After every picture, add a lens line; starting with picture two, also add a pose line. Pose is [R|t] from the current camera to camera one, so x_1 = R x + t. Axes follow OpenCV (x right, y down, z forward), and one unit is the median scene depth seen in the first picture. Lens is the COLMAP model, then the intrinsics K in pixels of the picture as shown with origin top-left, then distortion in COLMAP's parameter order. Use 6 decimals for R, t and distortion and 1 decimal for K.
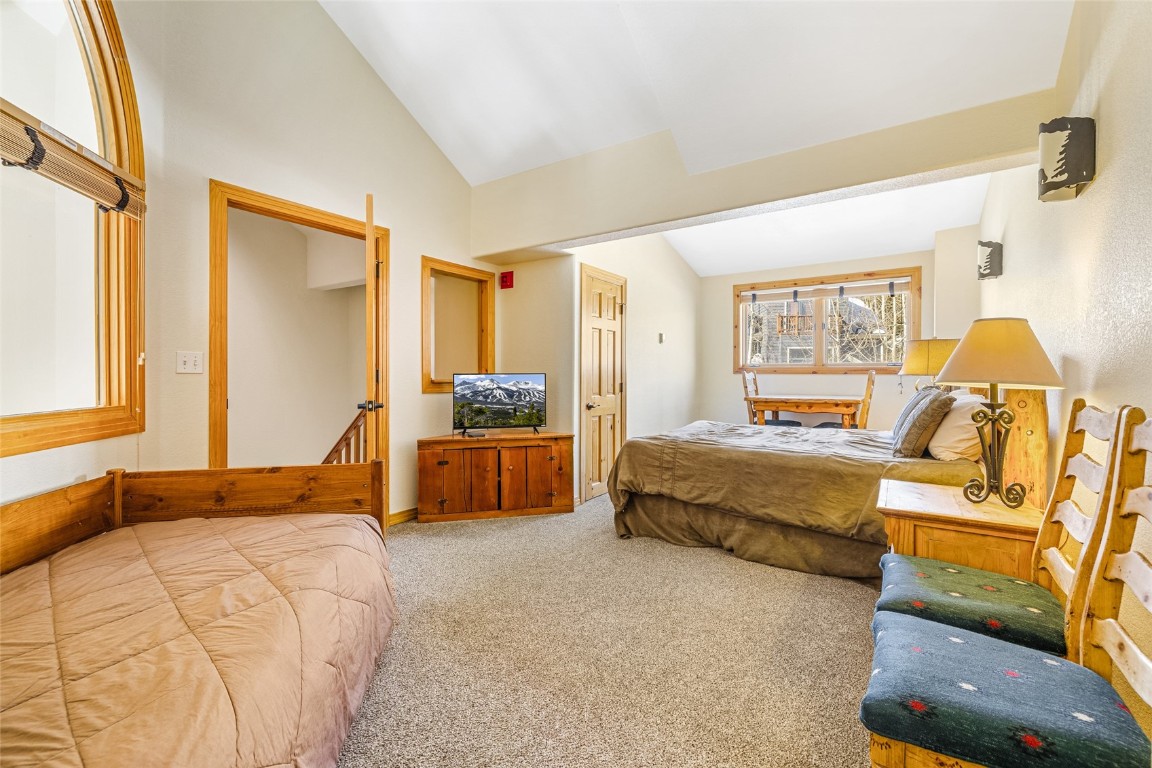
lens RADIAL K [[485.1, 0, 580.7], [0, 485.1, 370.7], [0, 0, 1]] dist [-0.000133, -0.000246]
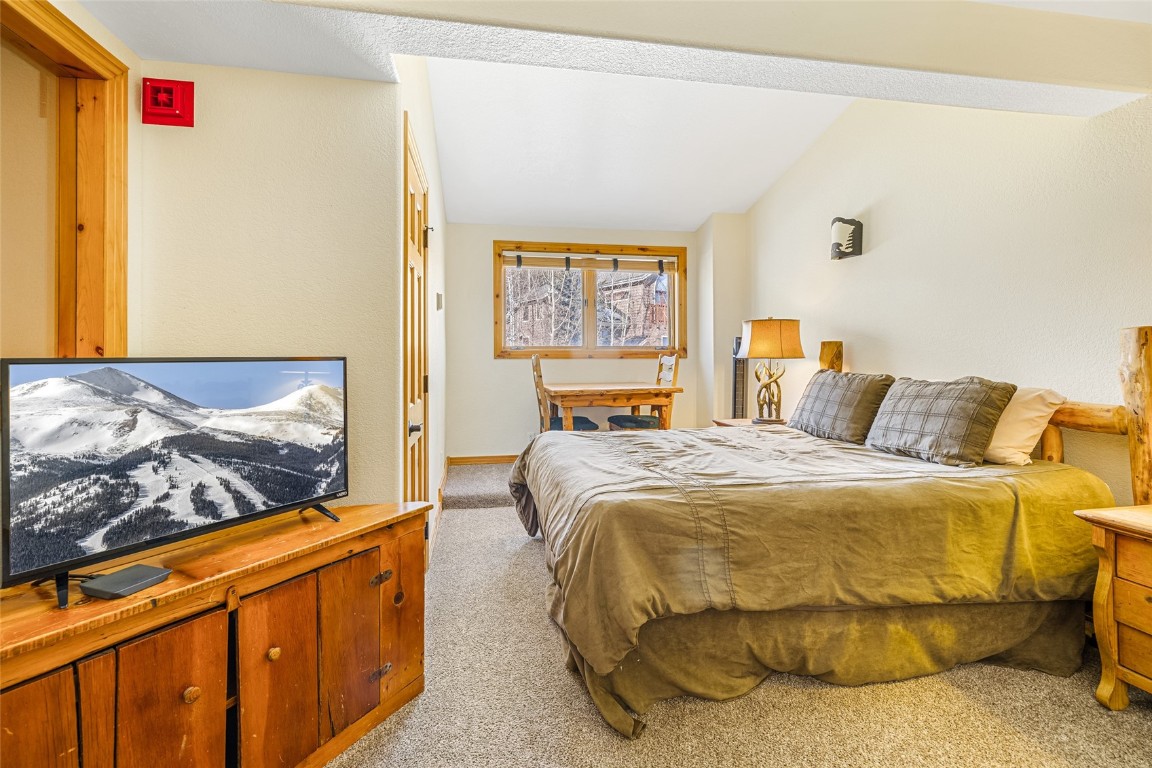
lens RADIAL K [[503.1, 0, 576.7], [0, 503.1, 354.3], [0, 0, 1]] dist [-0.000513, -0.000018]
pose [[0.720810, 0.001594, 0.693131, -0.230637], [0.002193, 0.999987, -0.004581, 0.005522], [-0.693130, 0.004822, 0.720797, 0.622463]]
